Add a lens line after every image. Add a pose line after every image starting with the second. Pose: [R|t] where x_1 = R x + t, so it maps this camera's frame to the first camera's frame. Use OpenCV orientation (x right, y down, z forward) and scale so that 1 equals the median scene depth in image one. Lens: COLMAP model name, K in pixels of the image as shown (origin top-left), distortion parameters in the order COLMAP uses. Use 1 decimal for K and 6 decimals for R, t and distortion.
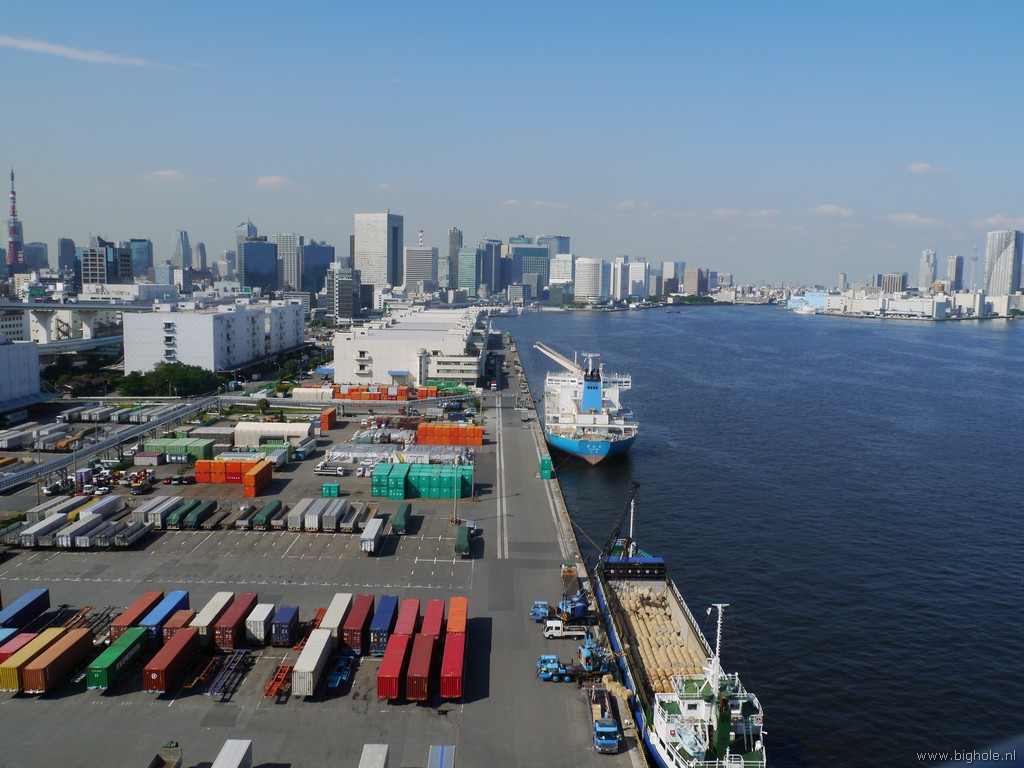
lens RADIAL K [[836.4, 0, 512.0], [0, 836.4, 384.0], [0, 0, 1]] dist [-0.054856, 0.023424]
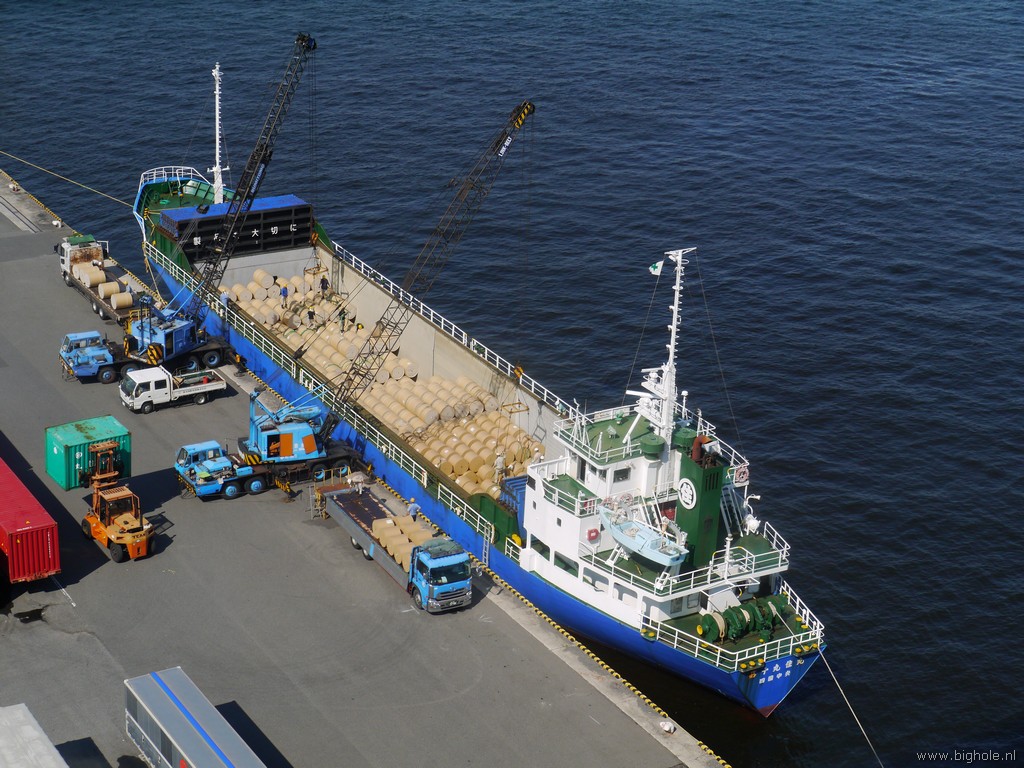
lens RADIAL K [[2055.3, 0, 512.0], [0, 2055.3, 384.0], [0, 0, 1]] dist [-0.002285, -0.066433]
pose [[0.861541, -0.170545, 0.478186, -0.318094], [0.030380, 0.957519, 0.286766, 0.004710], [-0.506778, -0.232533, 0.830123, 0.065549]]
